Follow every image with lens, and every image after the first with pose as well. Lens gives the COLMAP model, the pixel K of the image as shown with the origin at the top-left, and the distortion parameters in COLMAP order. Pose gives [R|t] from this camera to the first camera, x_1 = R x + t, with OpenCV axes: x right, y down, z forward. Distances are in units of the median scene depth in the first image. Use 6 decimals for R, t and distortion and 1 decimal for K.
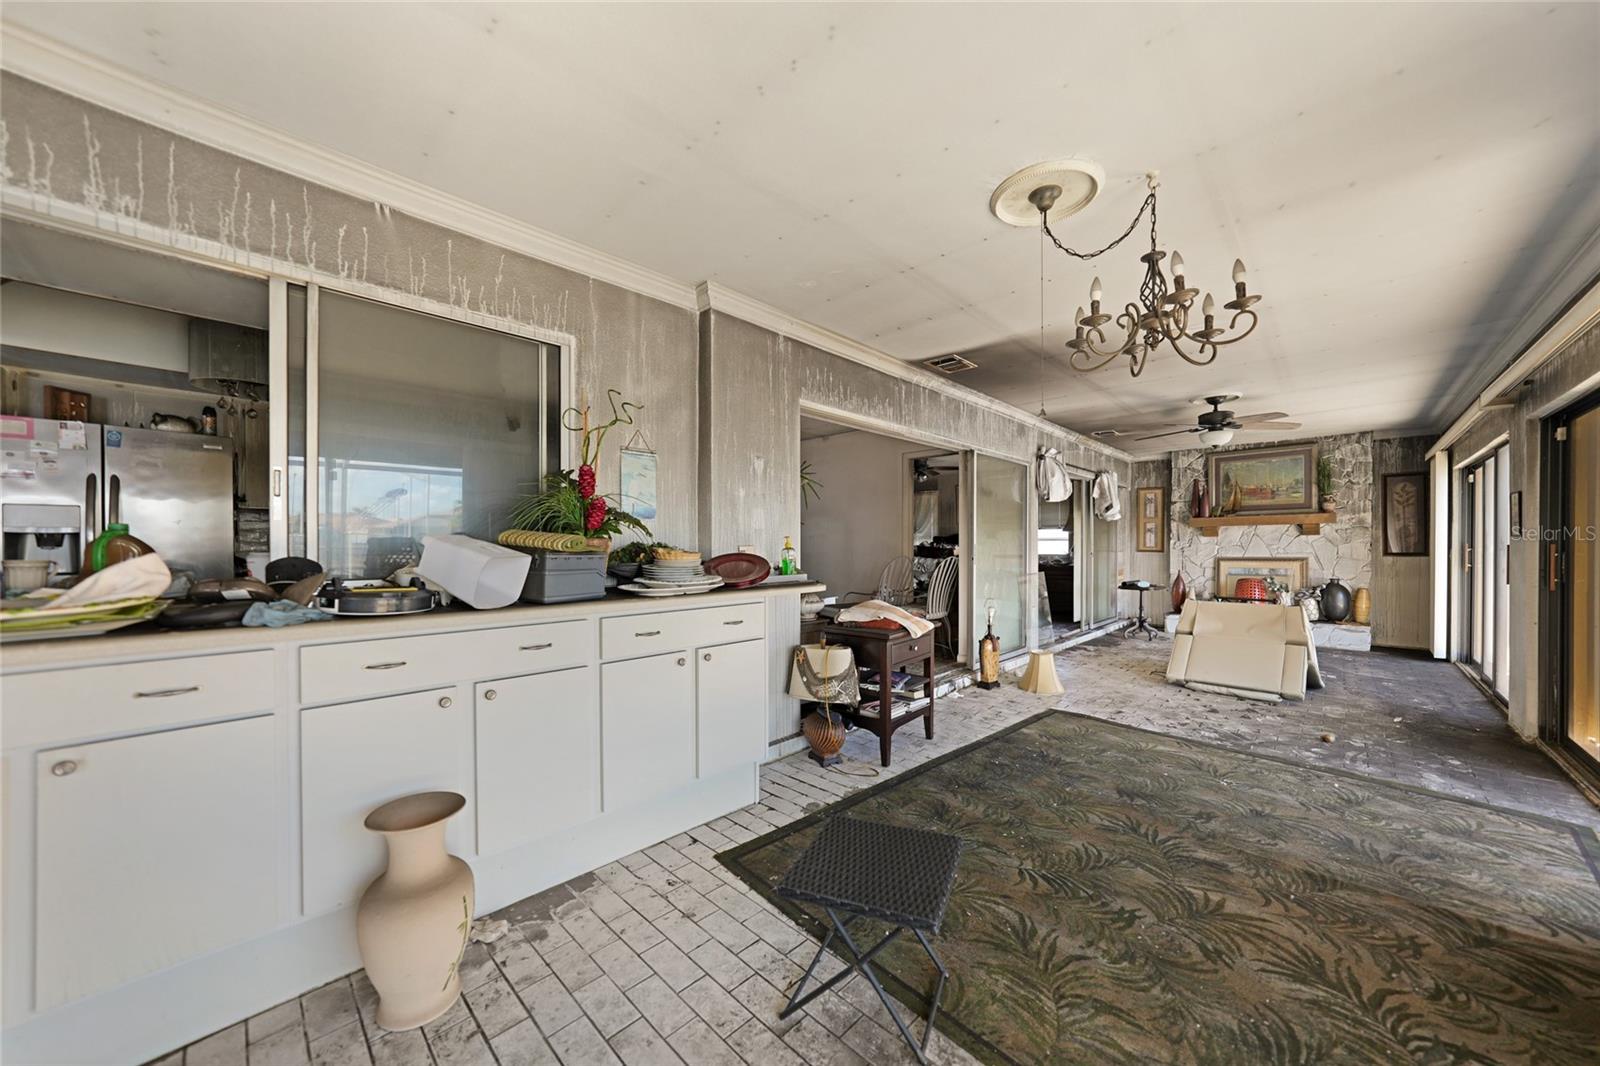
lens RADIAL K [[564.8, 0, 799.9], [0, 564.8, 543.9], [0, 0, 1]] dist [-0.012864, 0.000032]
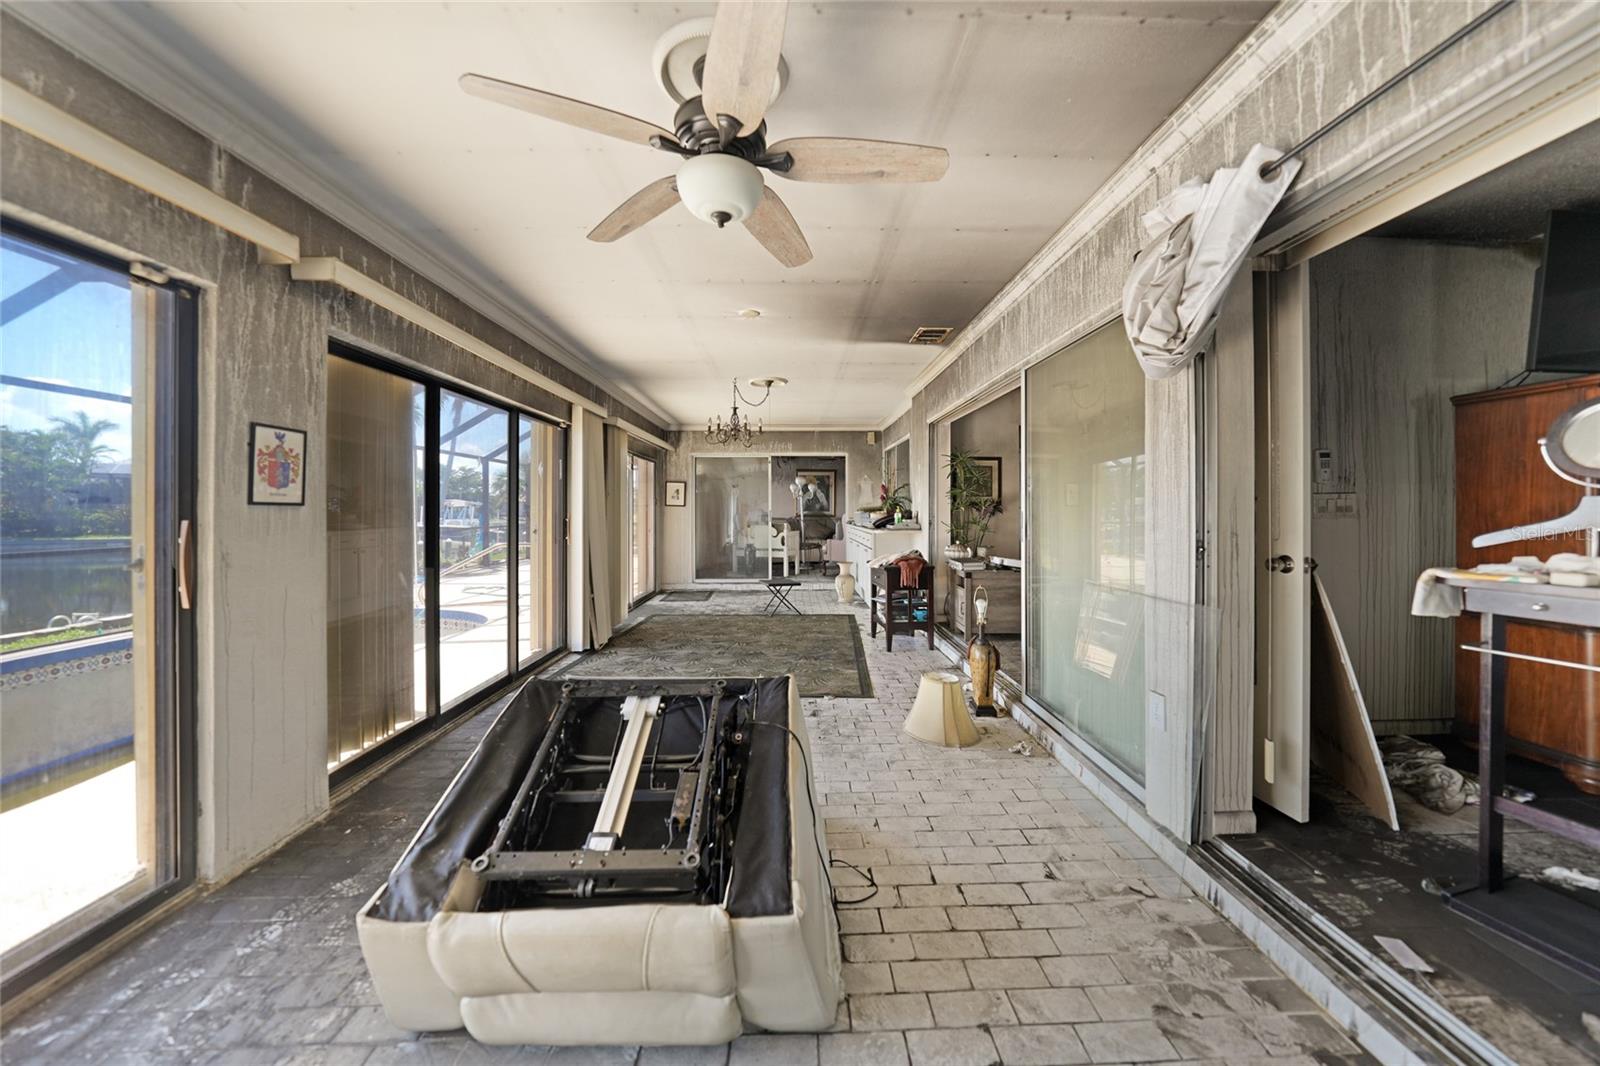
lens RADIAL K [[548.1, 0, 805.8], [0, 548.1, 511.8], [0, 0, 1]] dist [-0.000399, -0.000034]
pose [[-0.697372, 0.005291, -0.716689, 2.131060], [0.003693, 0.999986, 0.003788, -0.002857], [0.716699, -0.000005, -0.697382, 2.868322]]
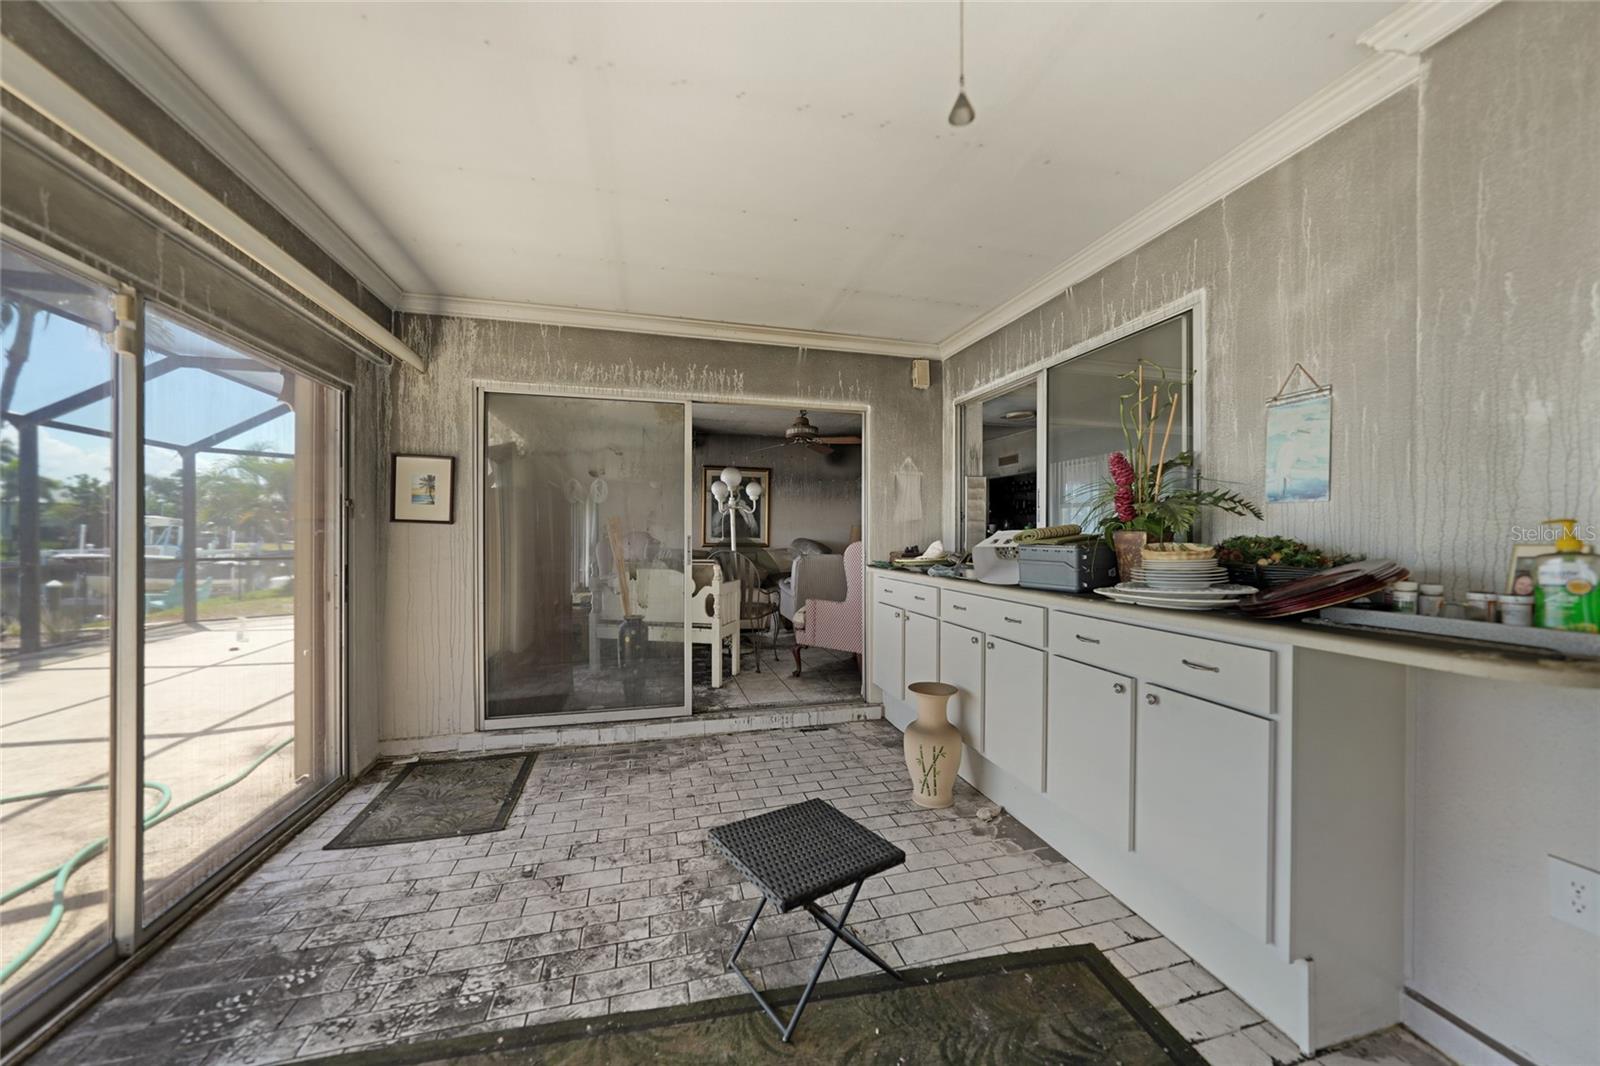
lens RADIAL K [[564.8, 0, 799.9], [0, 564.8, 543.9], [0, 0, 1]] dist [-0.012864, 0.000032]
pose [[-0.514039, 0.010804, -0.857699, 0.615439], [-0.003564, 0.999885, 0.014731, -0.000891], [0.857759, 0.010629, -0.513942, 0.914879]]
